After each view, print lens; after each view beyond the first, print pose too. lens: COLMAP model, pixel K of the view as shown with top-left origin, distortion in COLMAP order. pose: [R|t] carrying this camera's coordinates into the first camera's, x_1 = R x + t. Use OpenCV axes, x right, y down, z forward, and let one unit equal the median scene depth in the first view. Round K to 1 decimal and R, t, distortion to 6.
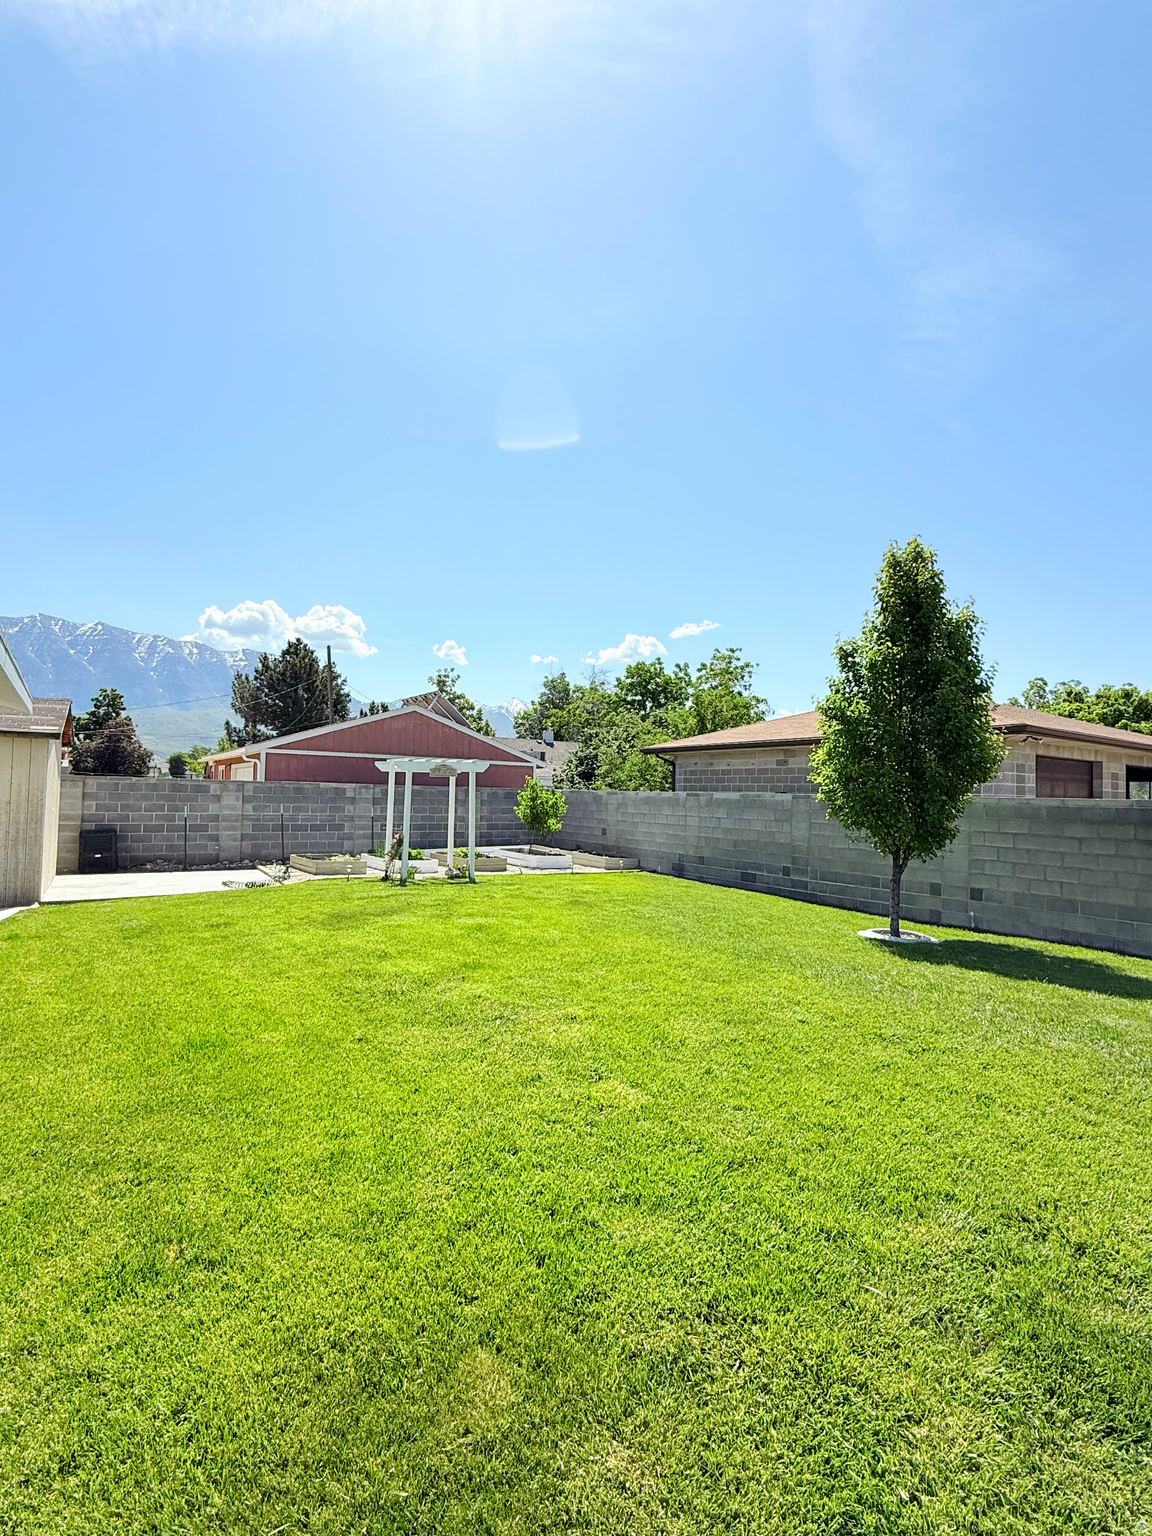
lens RADIAL K [[773.5, 0, 576.0], [0, 773.5, 768.0], [0, 0, 1]] dist [-0.000278, -0.000459]
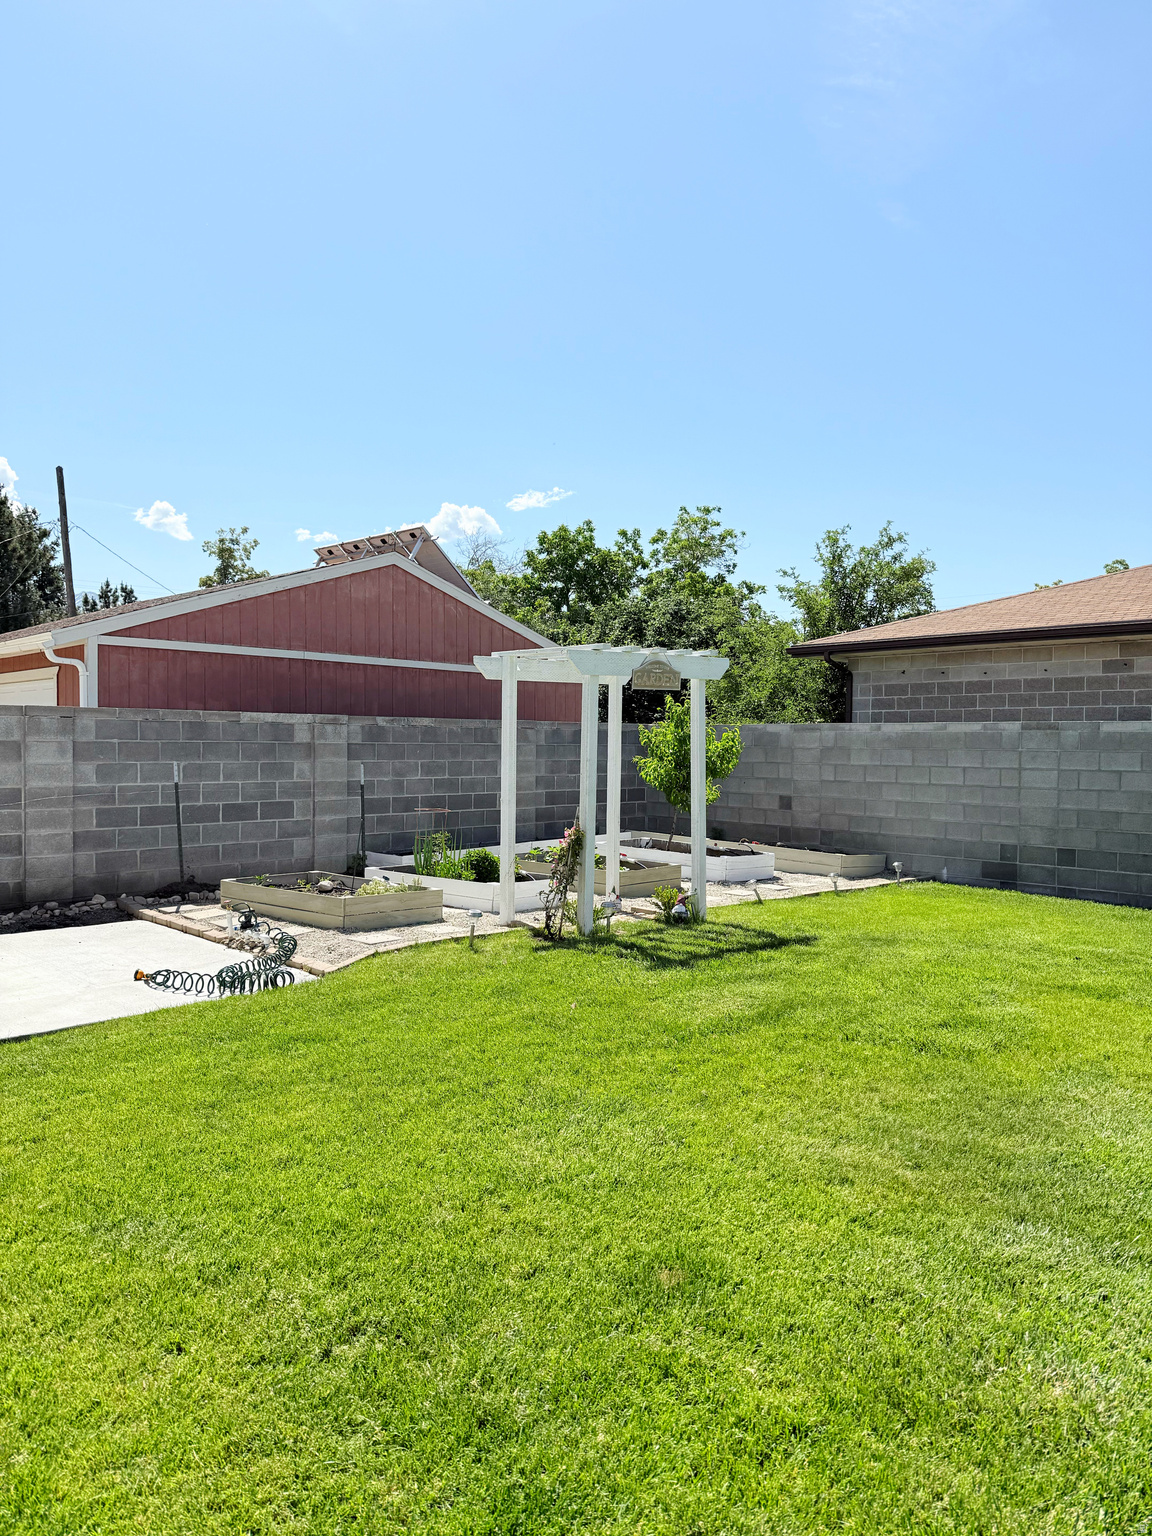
lens RADIAL K [[1087.1, 0, 576.0], [0, 1087.1, 768.0], [0, 0, 1]] dist [0.096645, -0.002190]
pose [[0.978863, -0.020381, 0.203498, -0.096455], [0.007876, 0.998041, 0.062069, 0.004832], [-0.204364, -0.059154, 0.977106, 0.120279]]
